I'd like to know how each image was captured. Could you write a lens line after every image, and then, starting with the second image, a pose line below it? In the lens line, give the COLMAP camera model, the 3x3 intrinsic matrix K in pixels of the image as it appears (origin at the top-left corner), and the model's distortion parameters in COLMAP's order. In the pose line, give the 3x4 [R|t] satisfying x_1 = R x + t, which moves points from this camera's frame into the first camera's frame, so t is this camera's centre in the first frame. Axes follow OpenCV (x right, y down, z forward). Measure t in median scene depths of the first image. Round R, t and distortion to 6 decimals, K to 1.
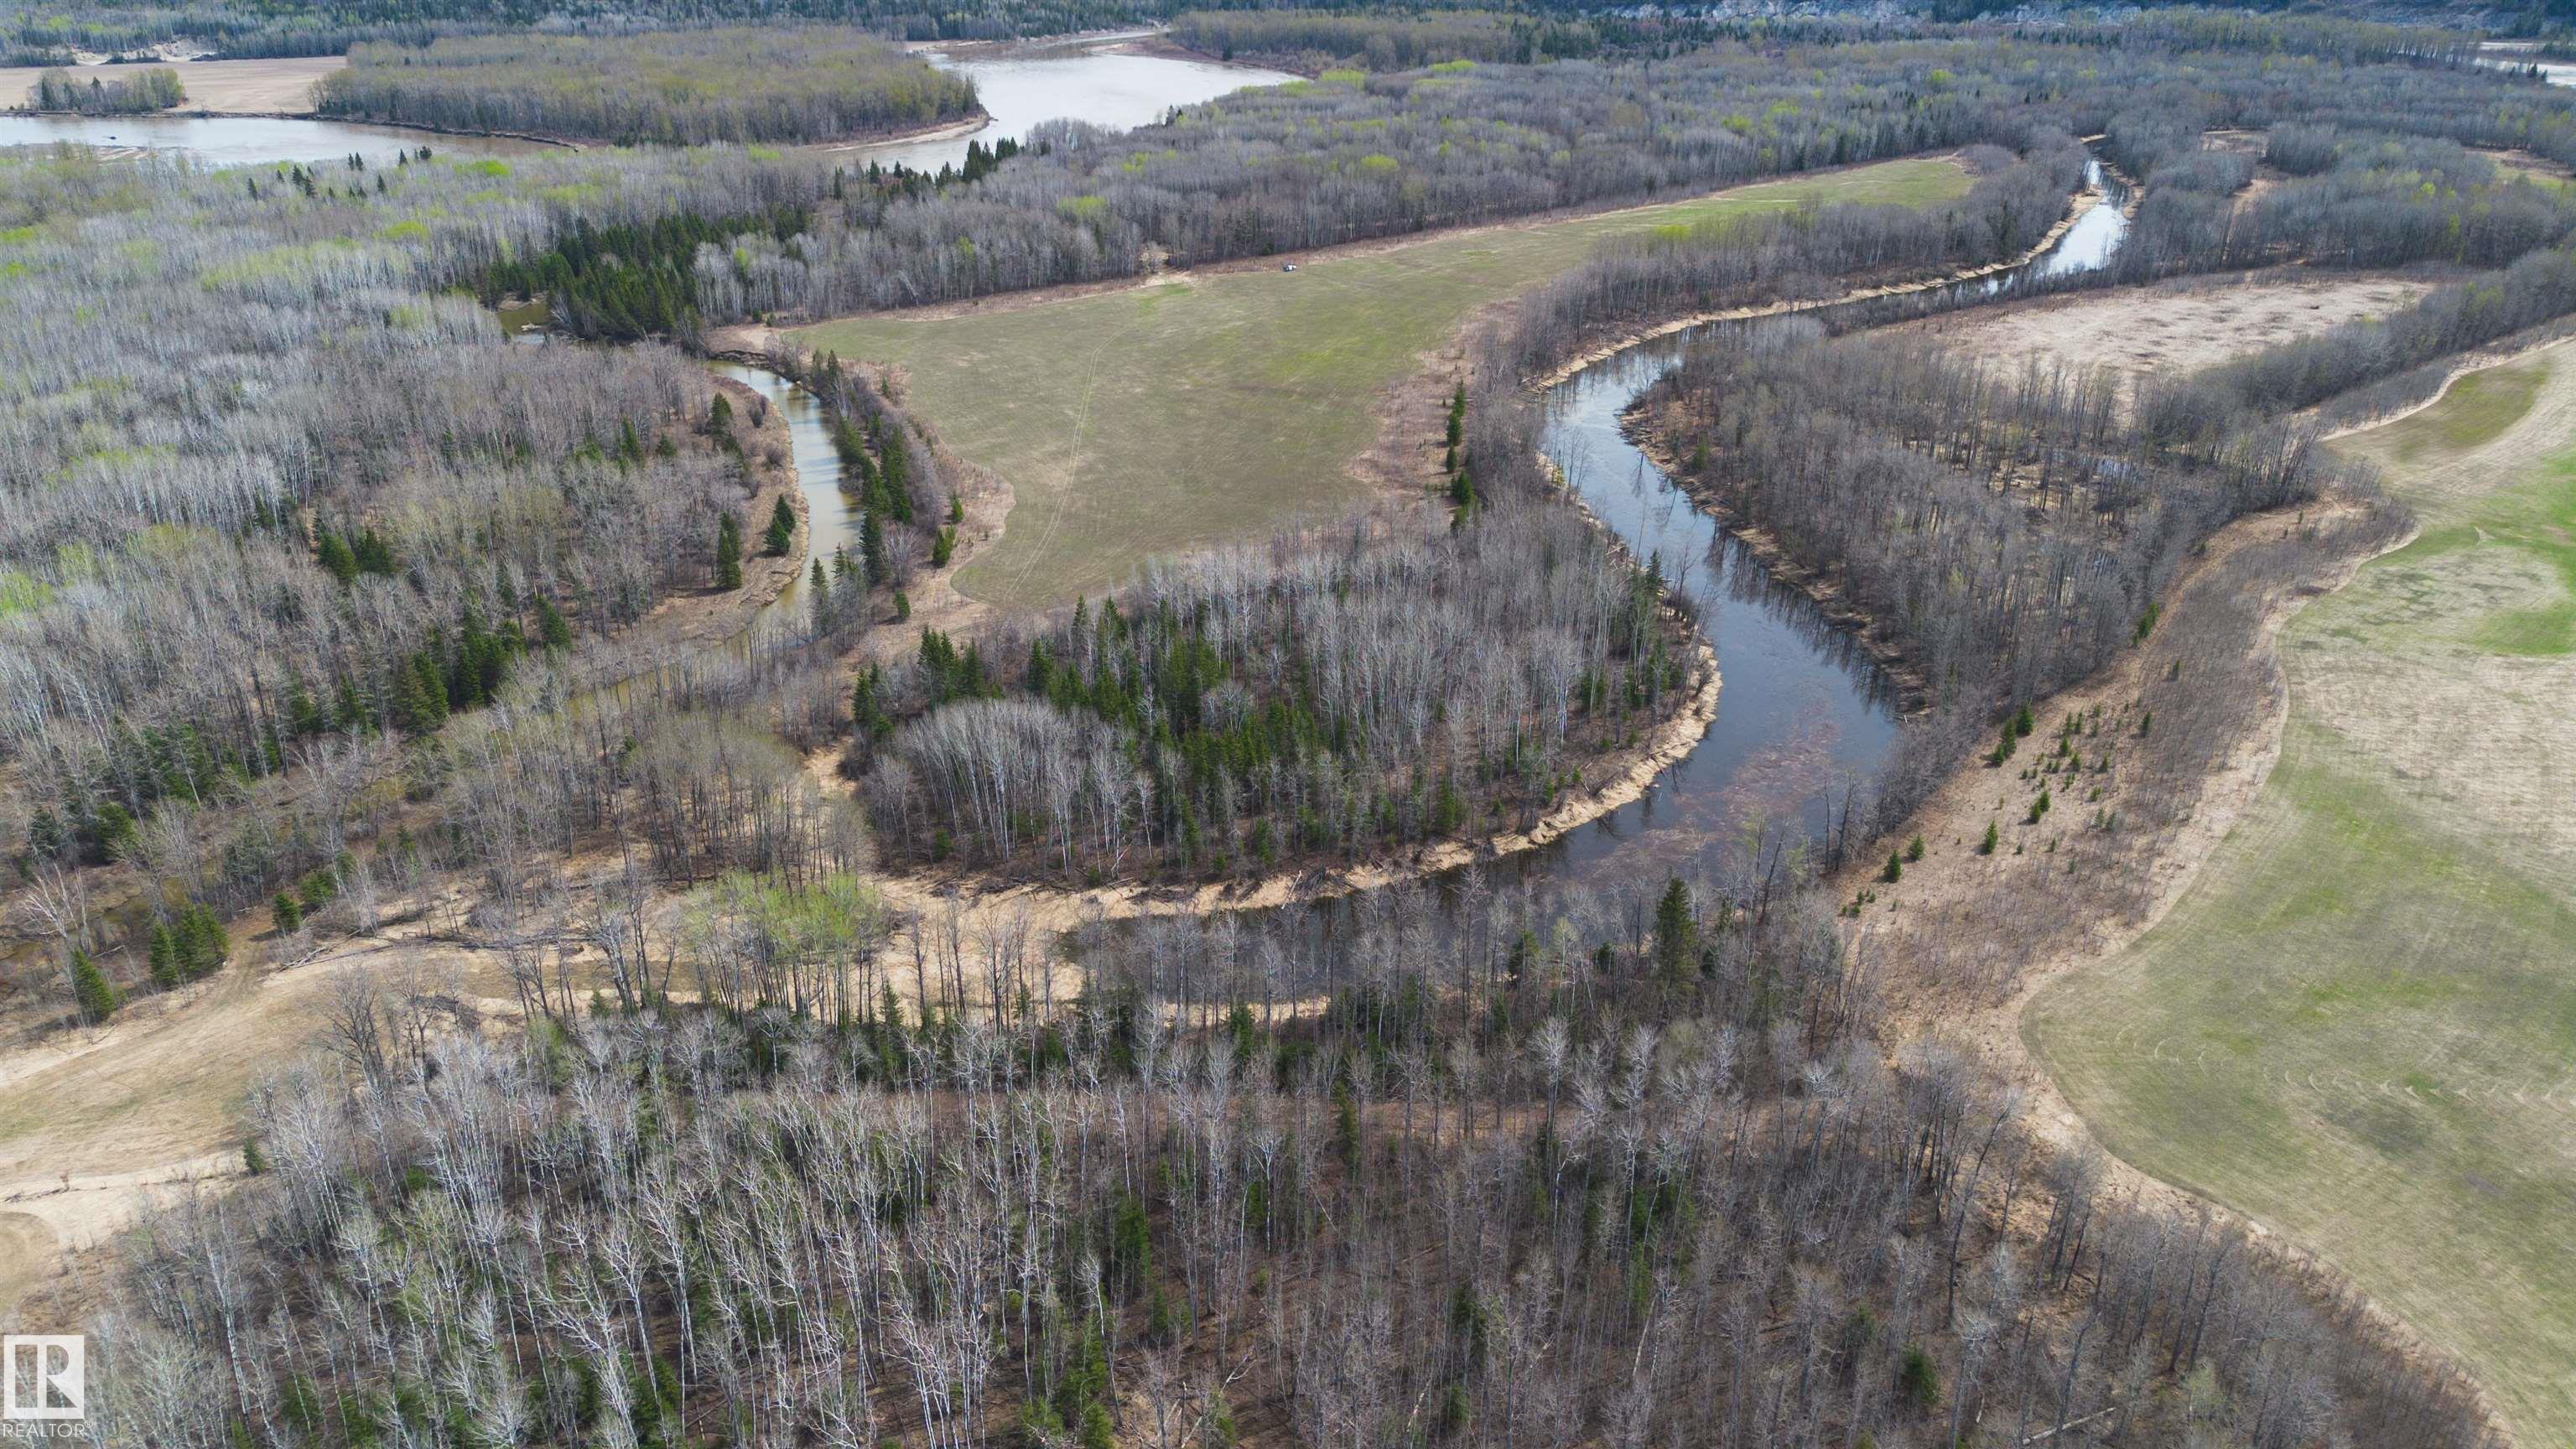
lens RADIAL K [[1812.3, 0, 1268.5], [0, 1812.3, 715.9], [0, 0, 1]] dist [0.064713, -0.059327]
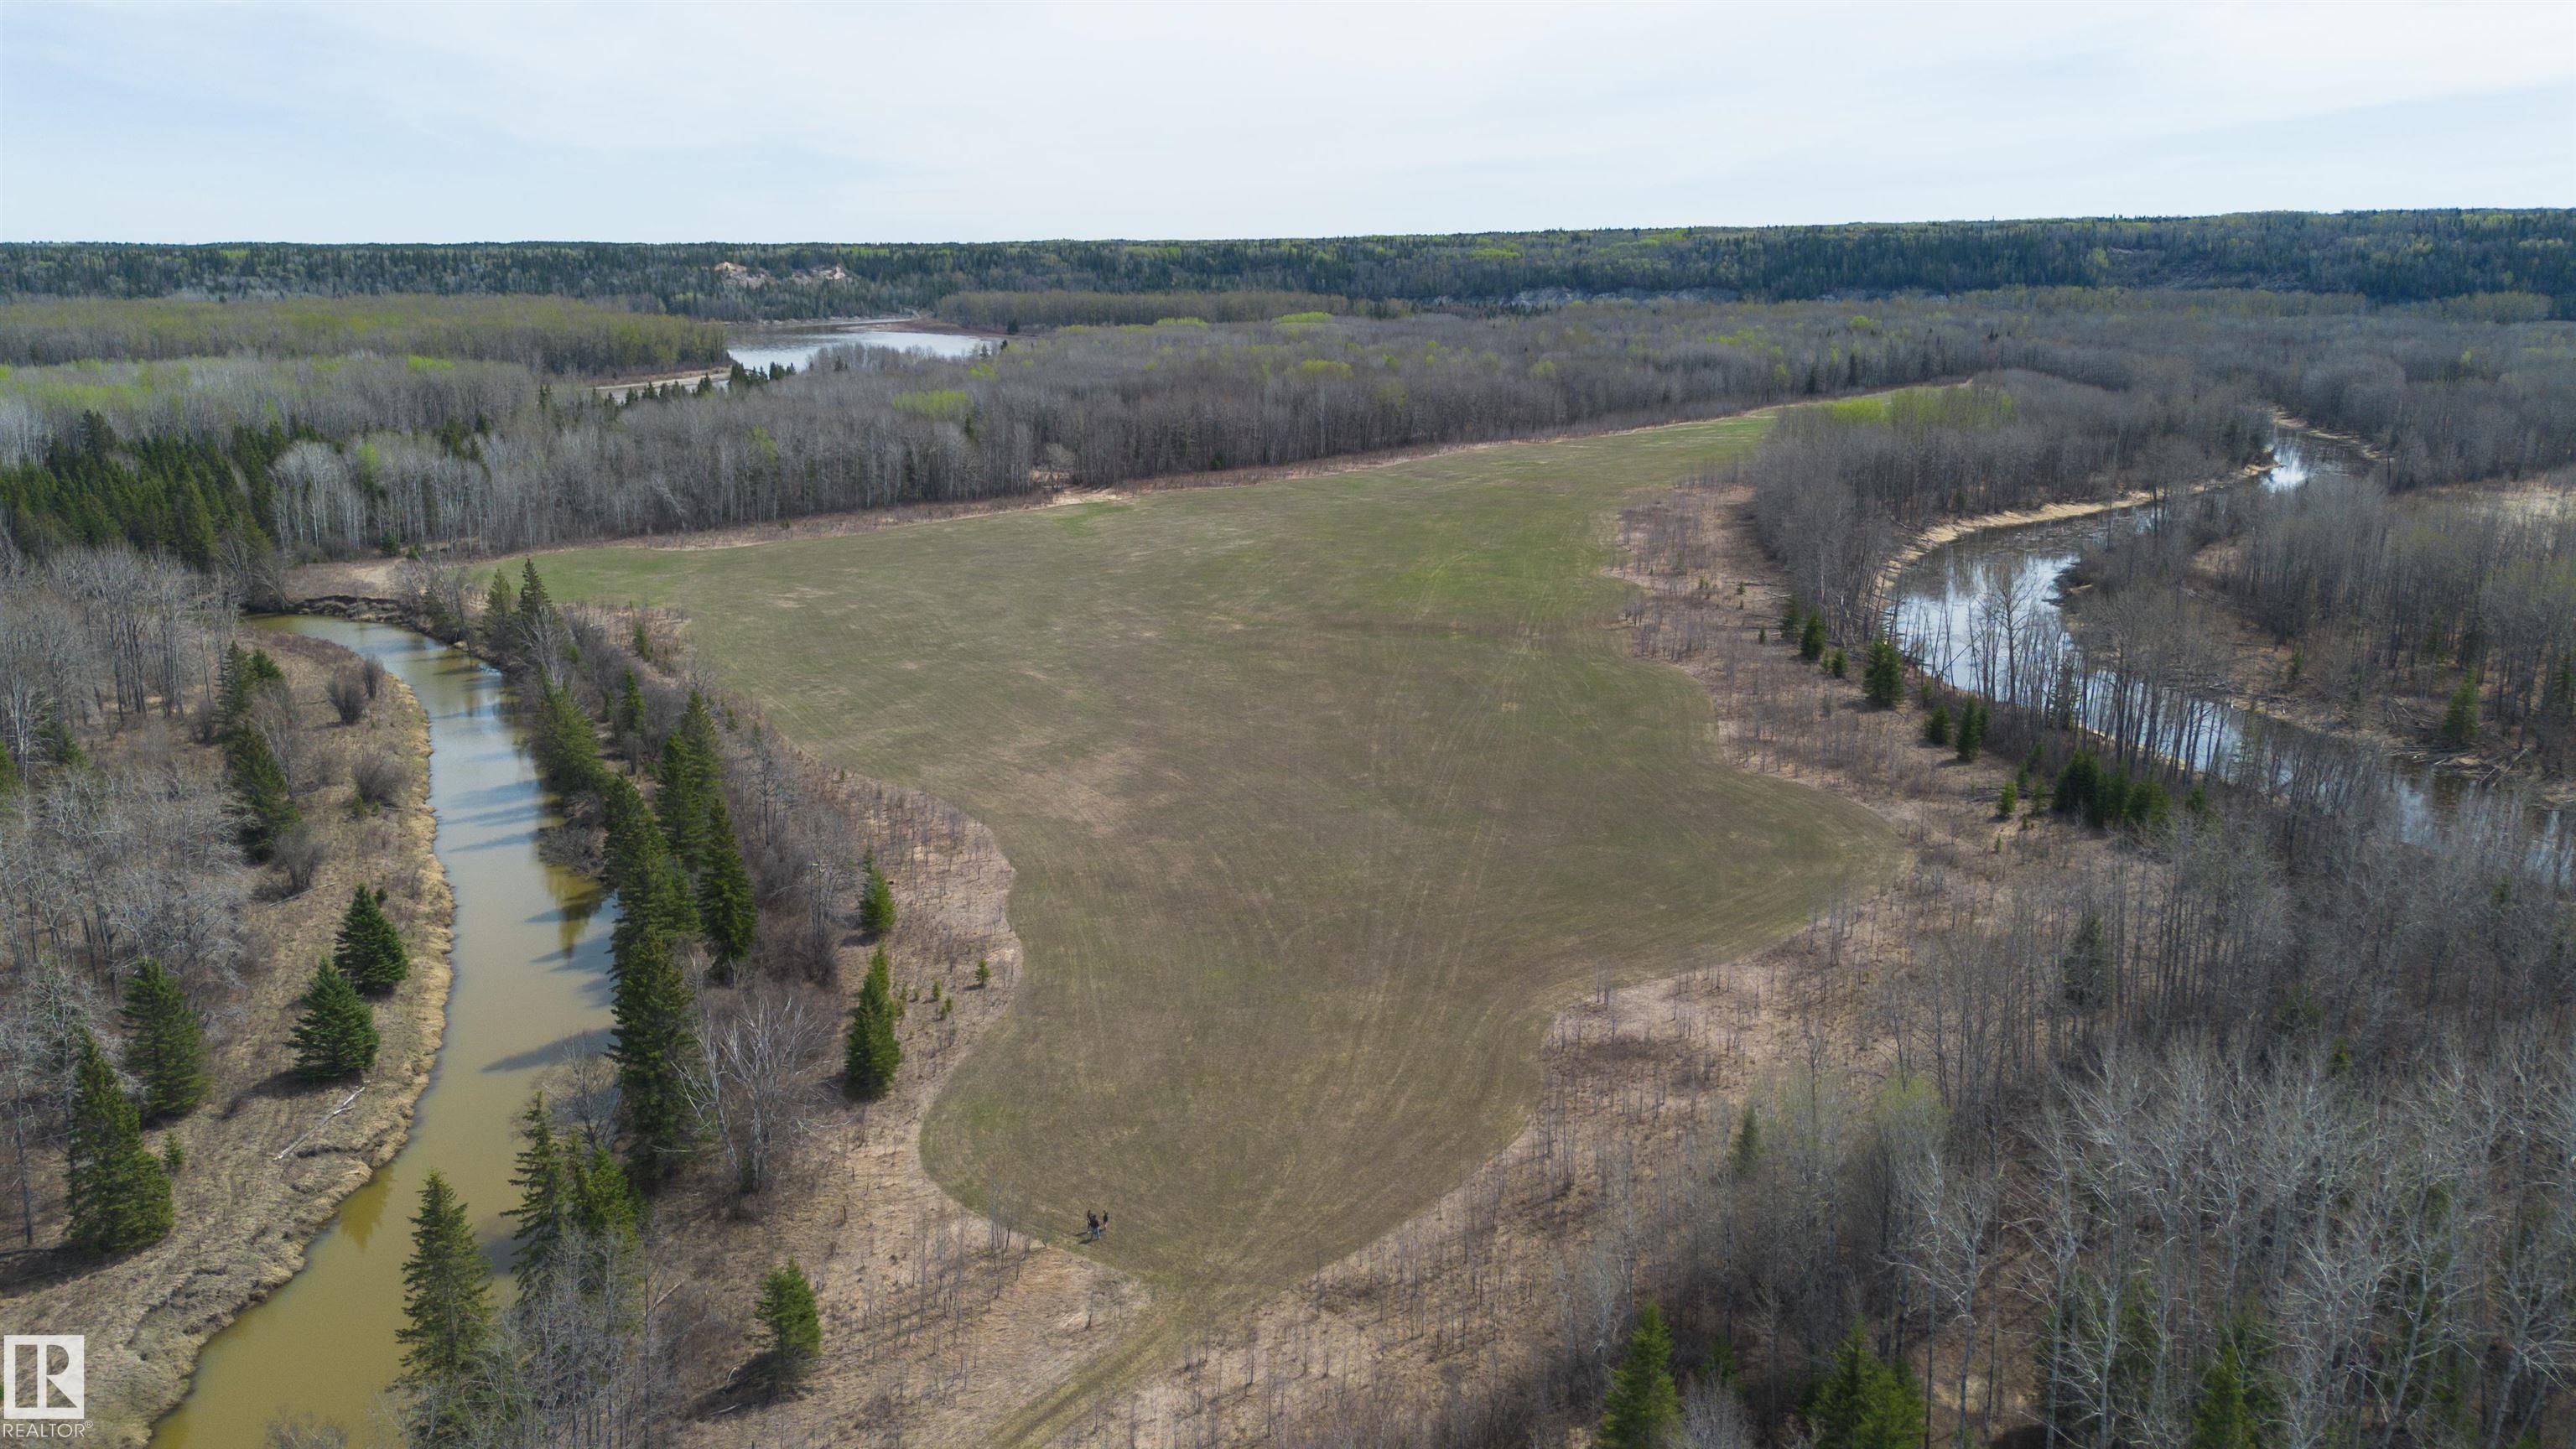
lens RADIAL K [[1812.3, 0, 1264.0], [0, 1812.3, 732.3], [0, 0, 1]] dist [0.064713, -0.059327]
pose [[0.988476, -0.031151, 0.148137, -0.101638], [0.055477, 0.985060, -0.163033, -0.057090], [-0.140845, 0.169373, 0.975436, 0.429694]]
